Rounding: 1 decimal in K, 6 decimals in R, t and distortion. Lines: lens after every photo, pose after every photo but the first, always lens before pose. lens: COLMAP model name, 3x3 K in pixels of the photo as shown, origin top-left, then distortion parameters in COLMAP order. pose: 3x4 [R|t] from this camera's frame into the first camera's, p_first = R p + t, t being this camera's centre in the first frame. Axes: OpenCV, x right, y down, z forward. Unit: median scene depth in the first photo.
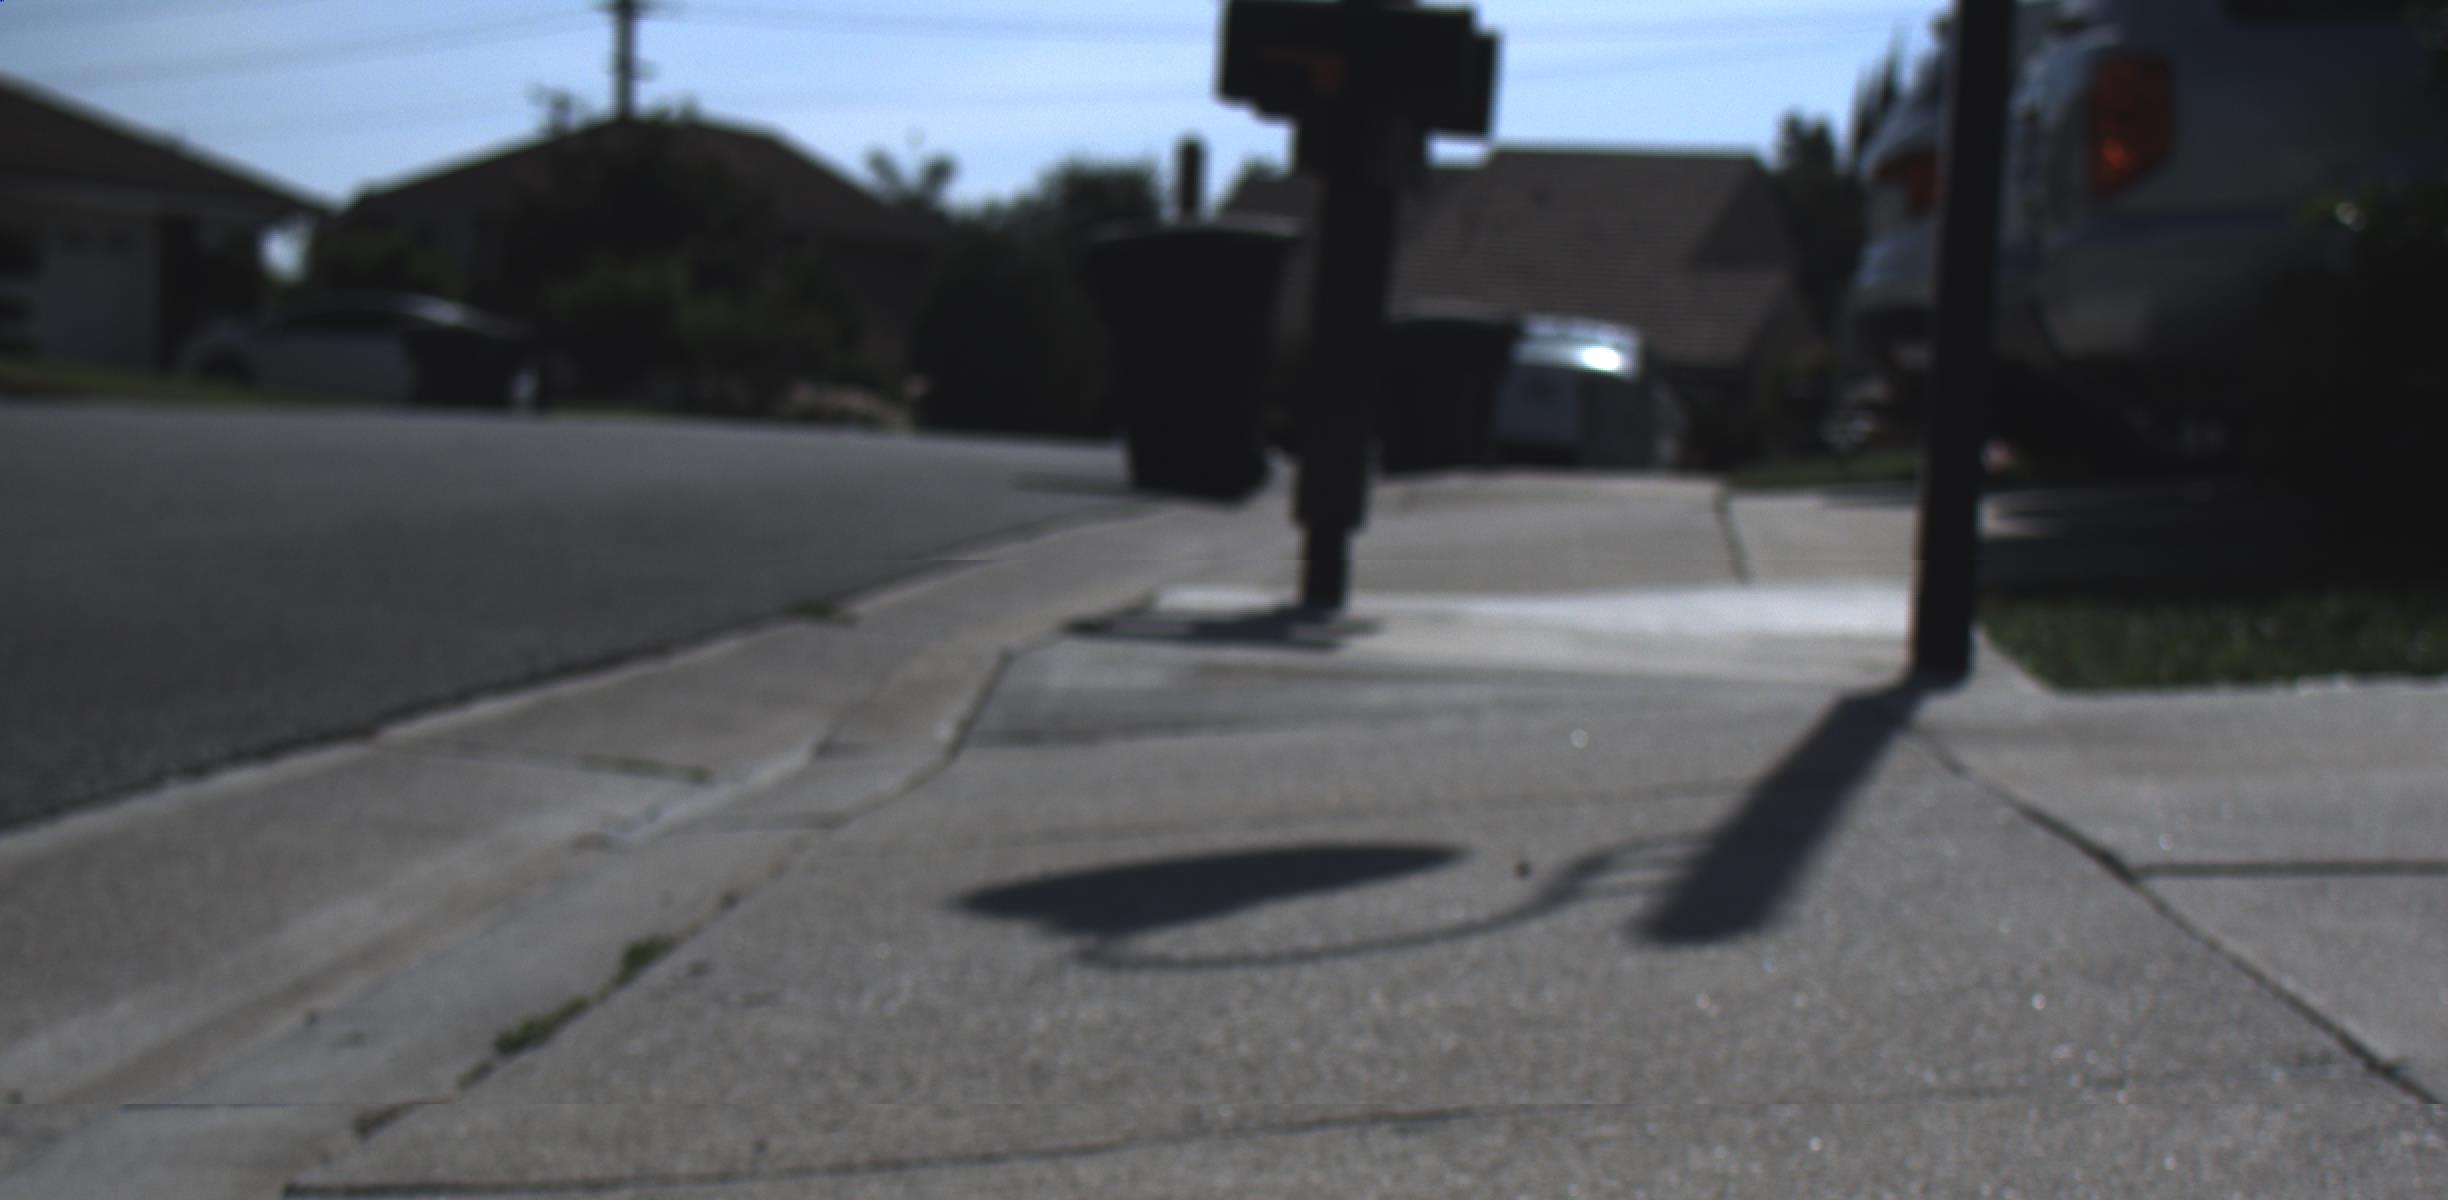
lens RADIAL K [[6285.9, 0, 1143.4], [0, 6285.9, 600.9], [0, 0, 1]] dist [0.319979, -0.061553]
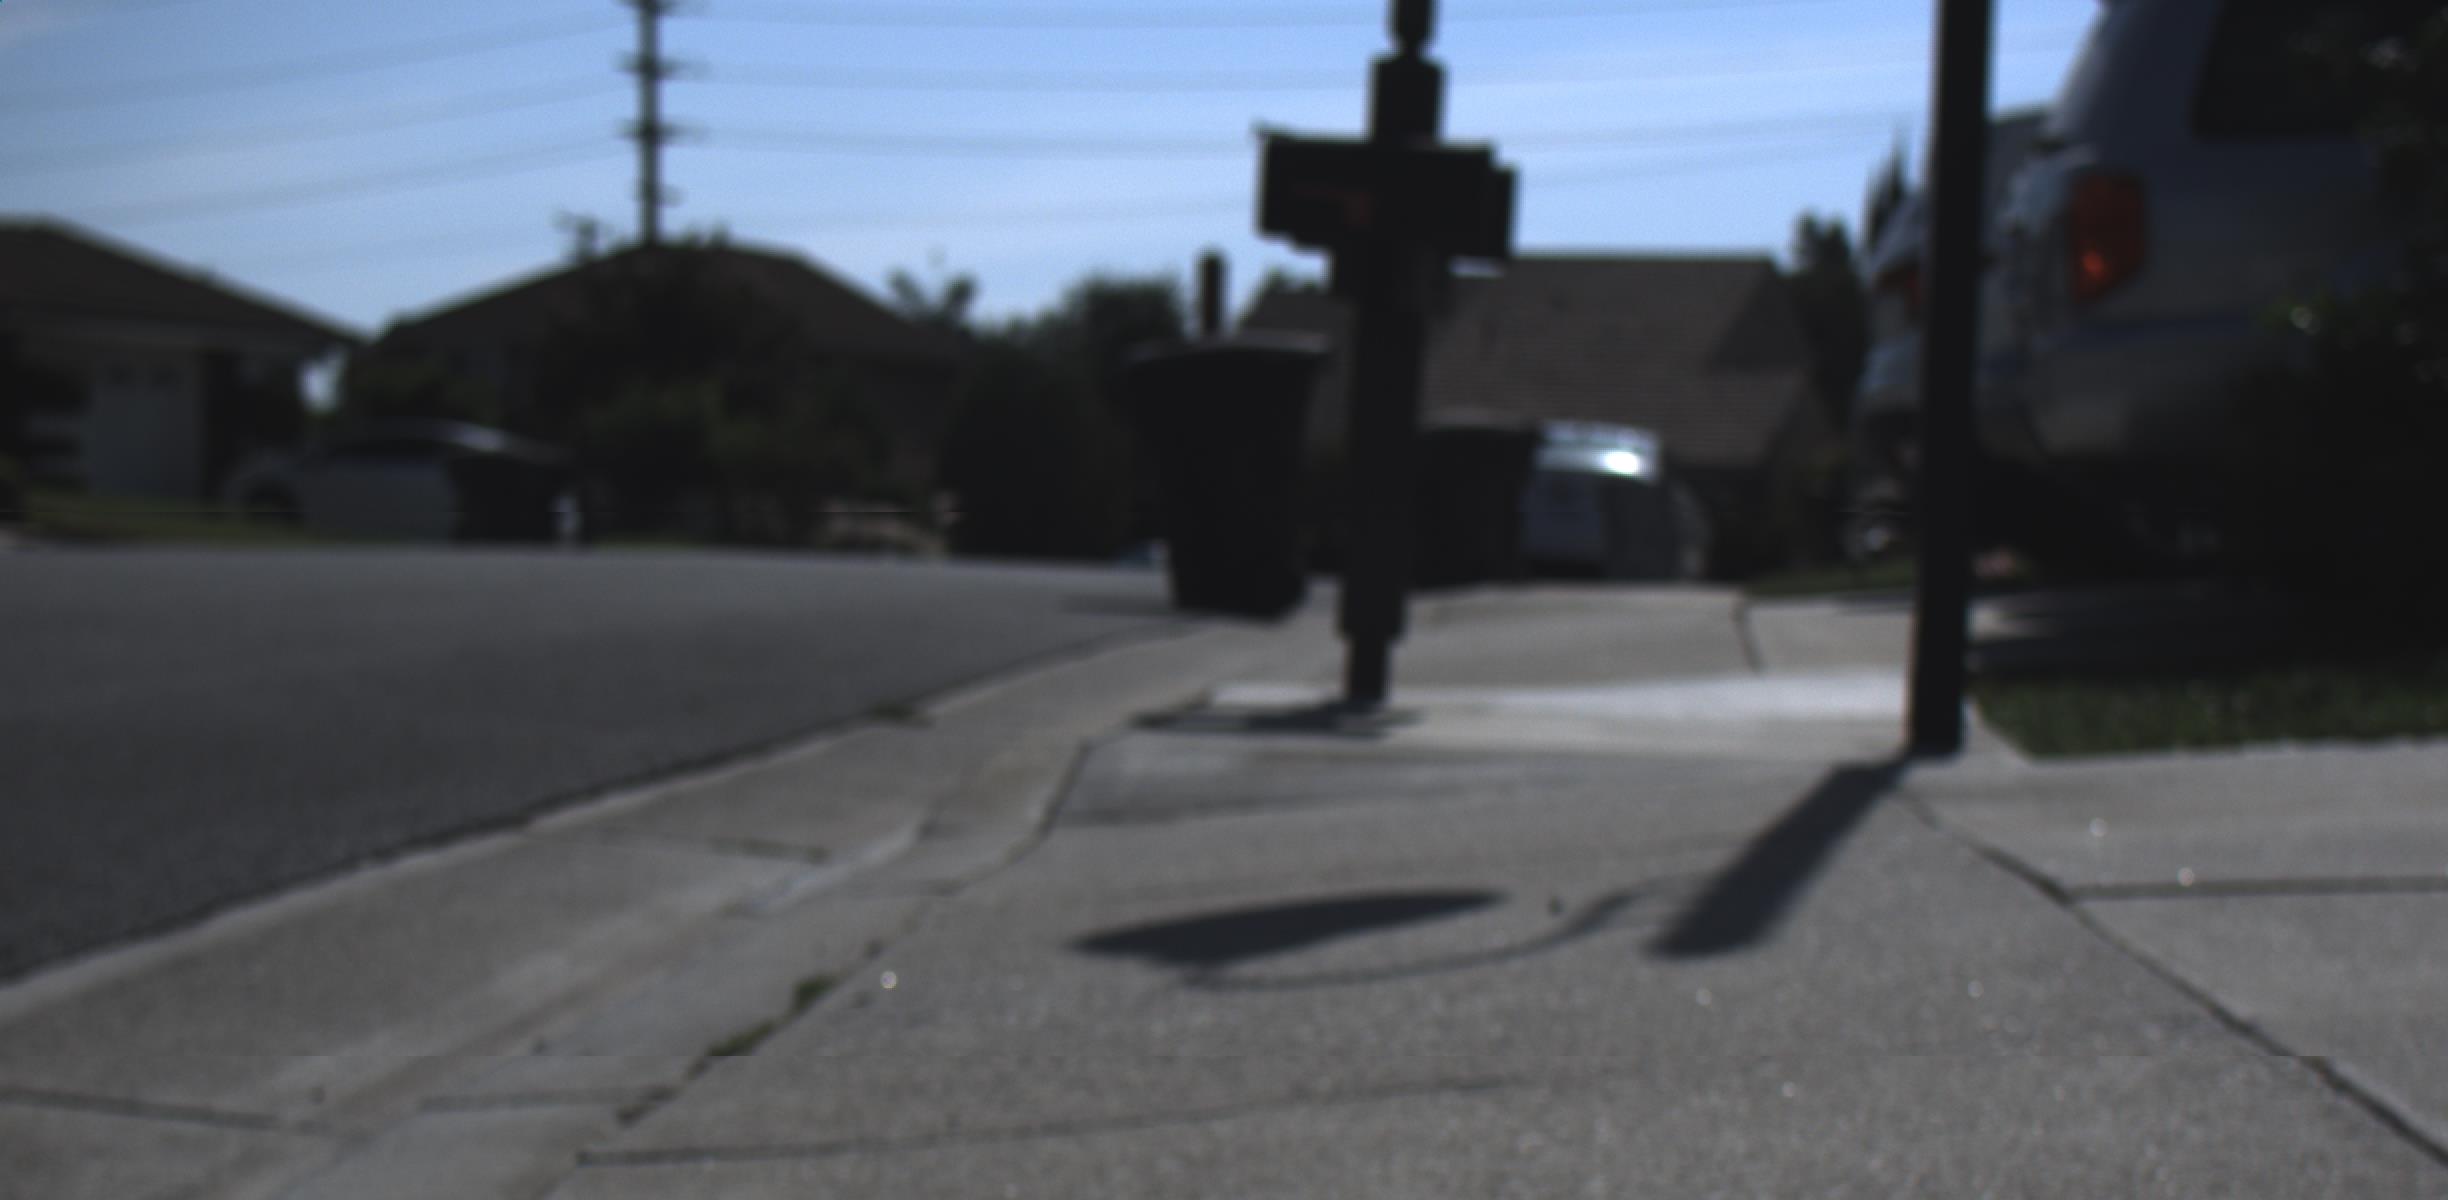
lens RADIAL K [[6997.4, 0, 1222.0], [0, 6997.4, 677.8], [0, 0, 1]] dist [0.098724, 1.964119]
pose [[0.999716, -0.019520, 0.013650, -0.012615], [0.019627, 0.999777, -0.007774, 0.006055], [-0.013495, 0.008040, 0.999877, -0.204311]]
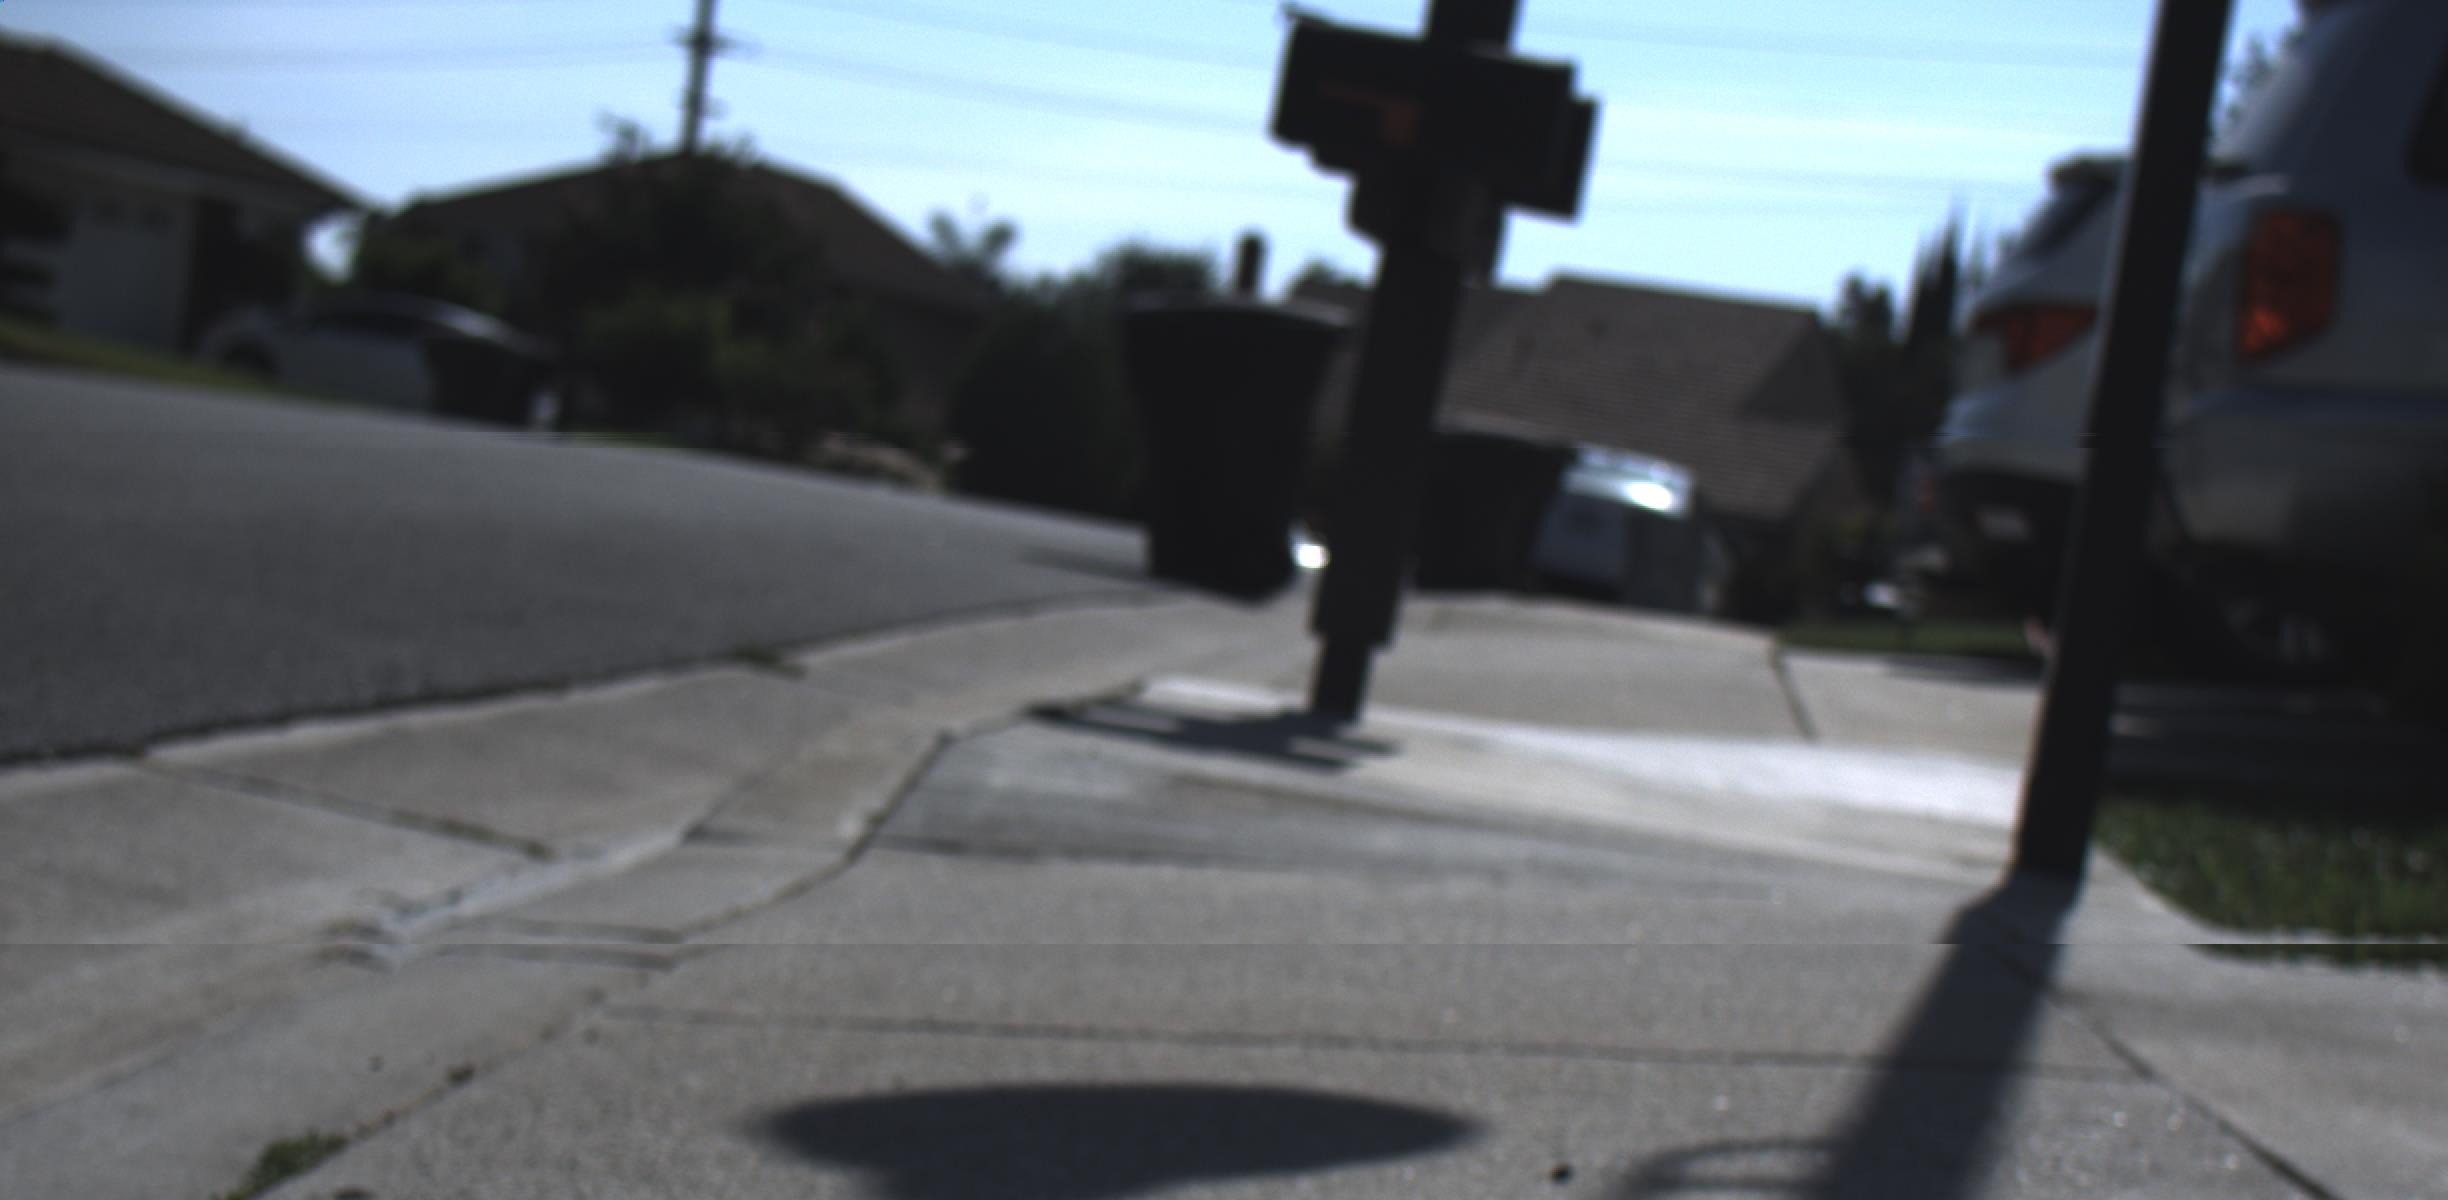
lens RADIAL K [[5356.0, 0, 1272.8], [0, 5356.0, 604.9], [0, 0, 1]] dist [0.072330, 0.347954]
pose [[0.994361, 0.105153, 0.013743, 0.008468], [-0.104901, 0.994321, -0.017955, -0.000687], [-0.015553, 0.016412, 0.999744, 0.263693]]
